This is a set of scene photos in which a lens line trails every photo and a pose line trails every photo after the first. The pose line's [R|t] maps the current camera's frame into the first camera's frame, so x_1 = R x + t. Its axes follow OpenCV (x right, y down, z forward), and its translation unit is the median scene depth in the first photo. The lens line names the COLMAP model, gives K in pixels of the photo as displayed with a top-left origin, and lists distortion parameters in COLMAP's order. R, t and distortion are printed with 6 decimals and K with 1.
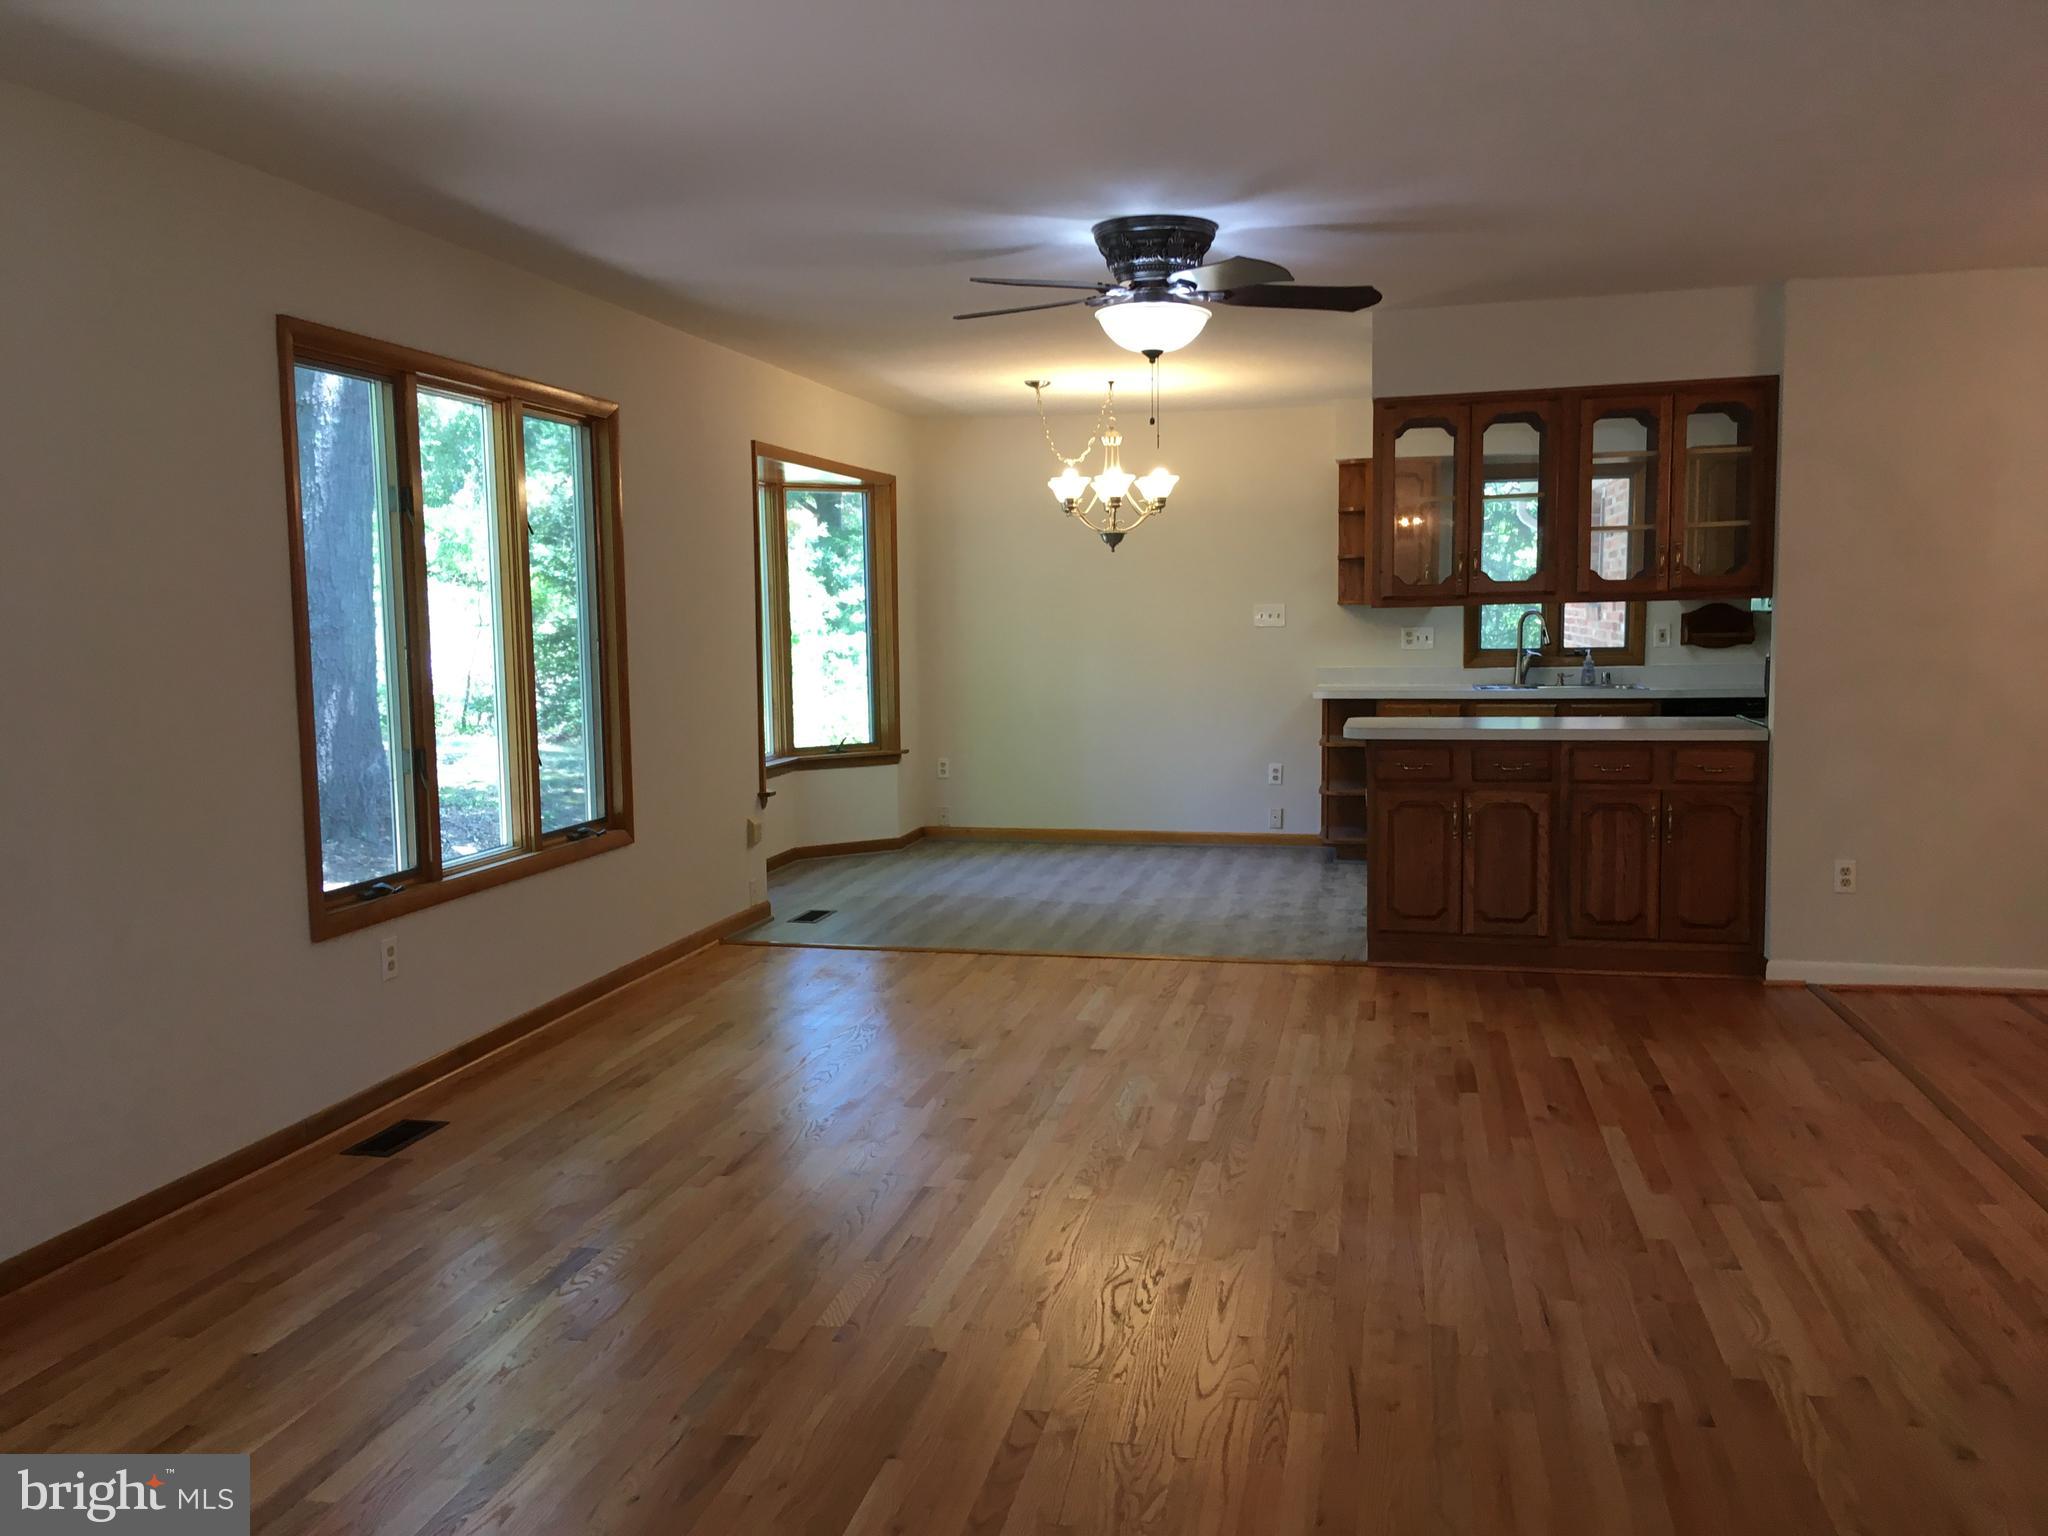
lens RADIAL K [[1729.6, 0, 1024.0], [0, 1729.6, 768.0], [0, 0, 1]] dist [0.119415, -0.194512]
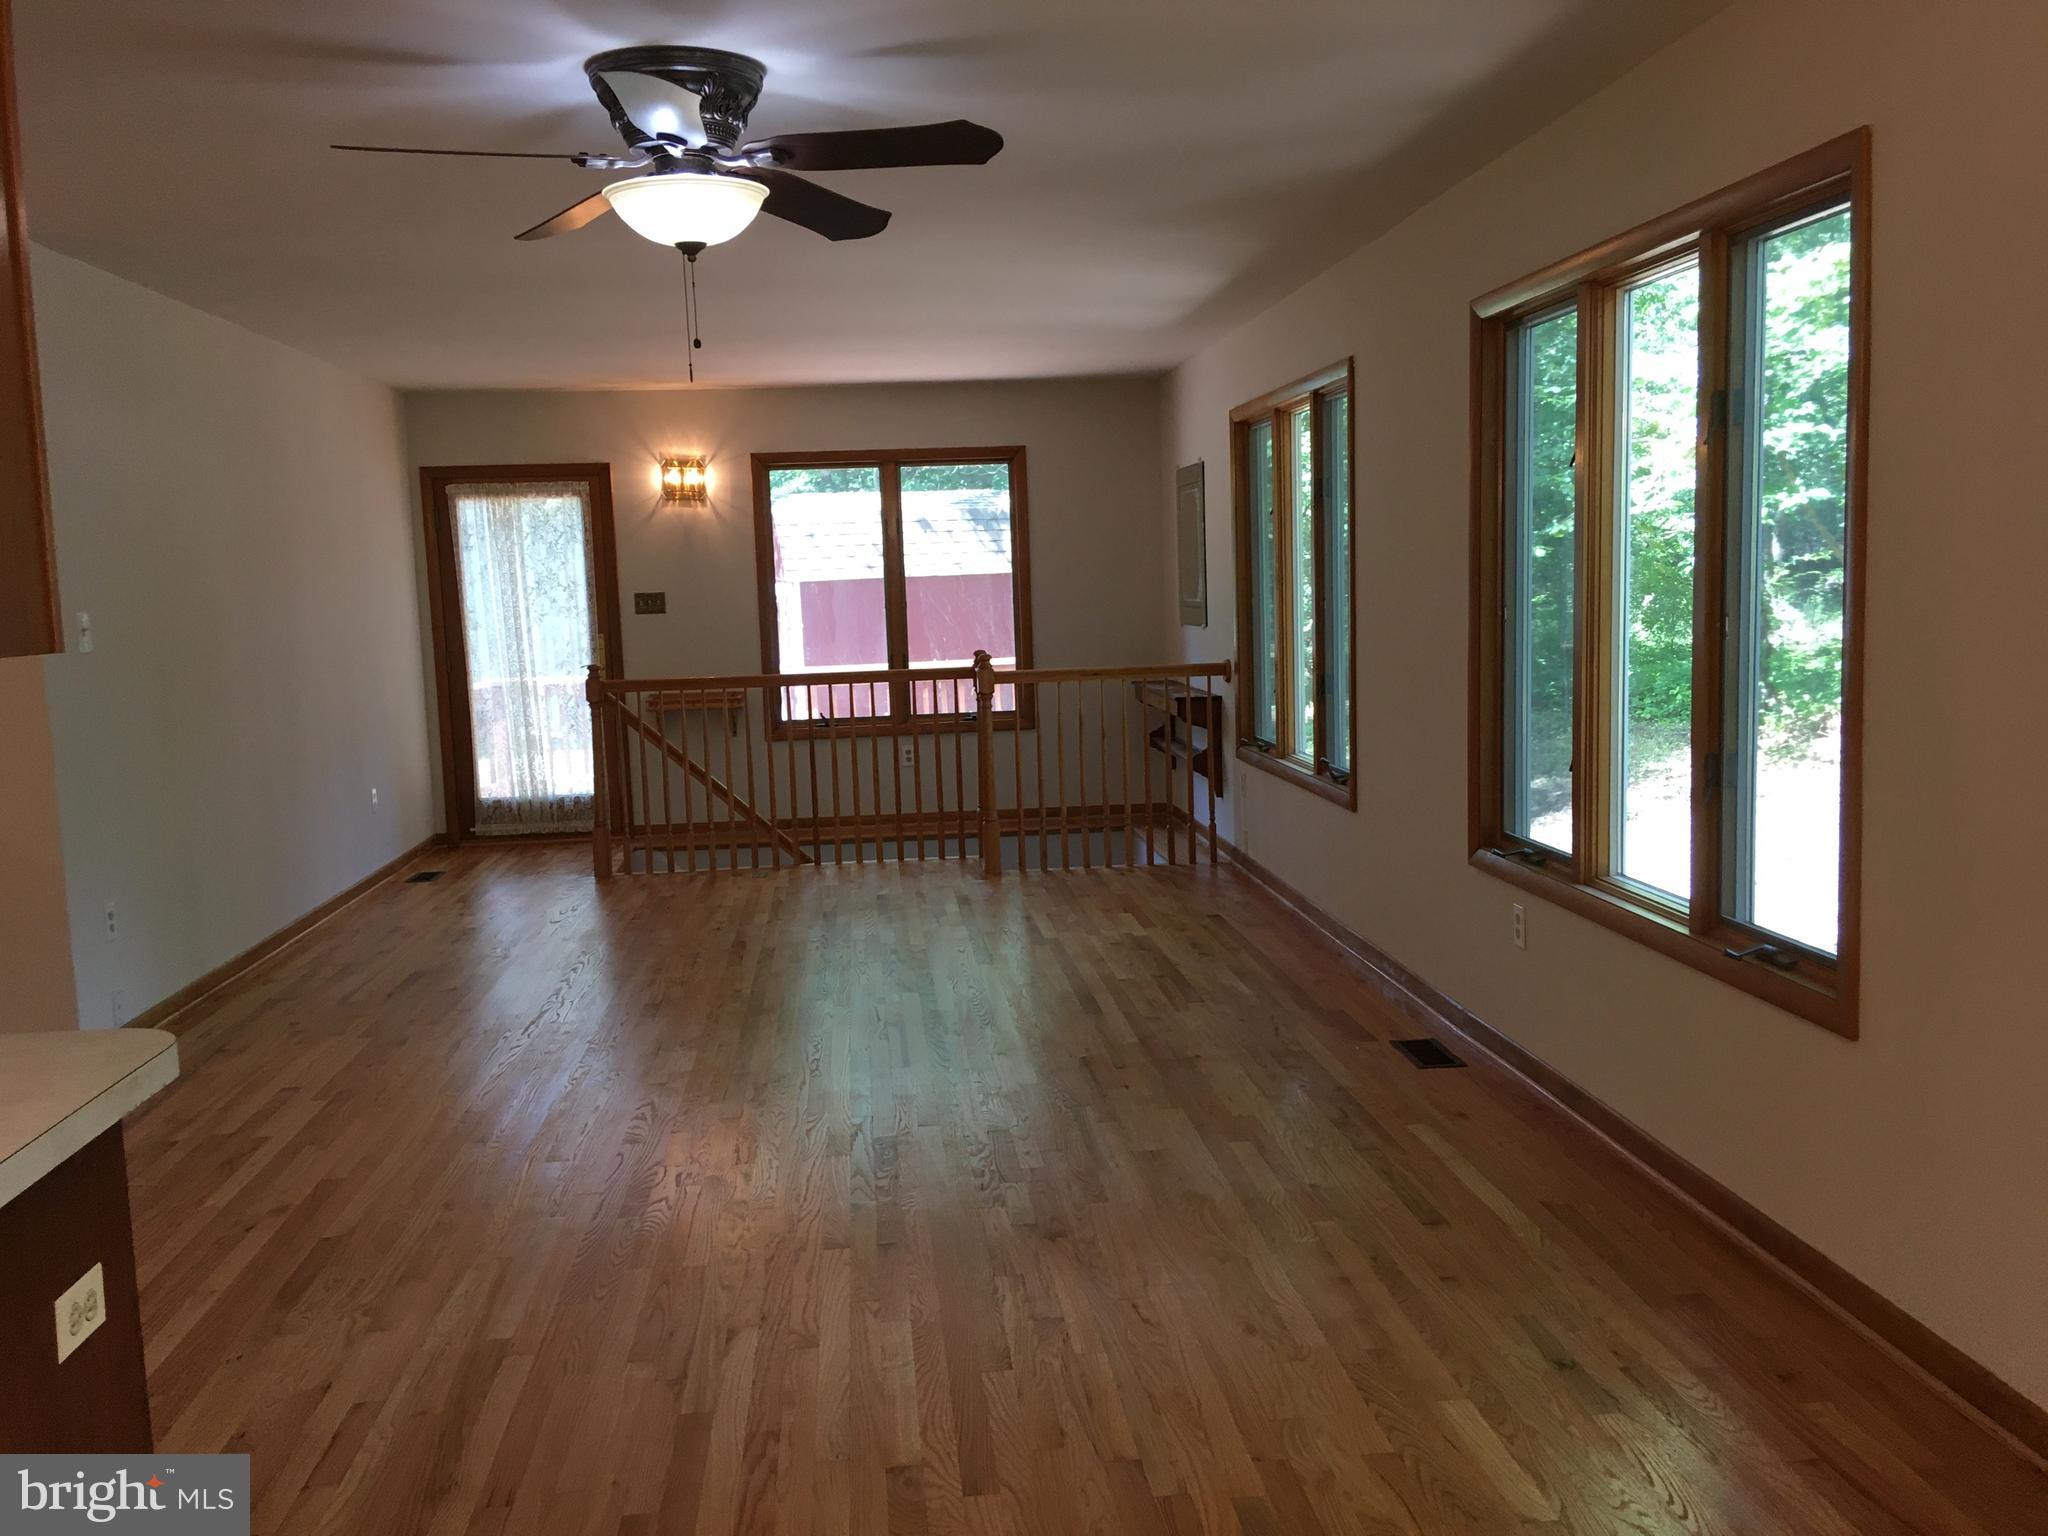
lens RADIAL K [[1729.6, 0, 1024.0], [0, 1729.6, 768.0], [0, 0, 1]] dist [0.119415, -0.194512]
pose [[-0.950405, 0.080631, -0.300382, 0.193741], [0.018604, 0.978819, 0.203879, -0.190343], [0.310459, 0.188179, -0.931775, 1.922710]]
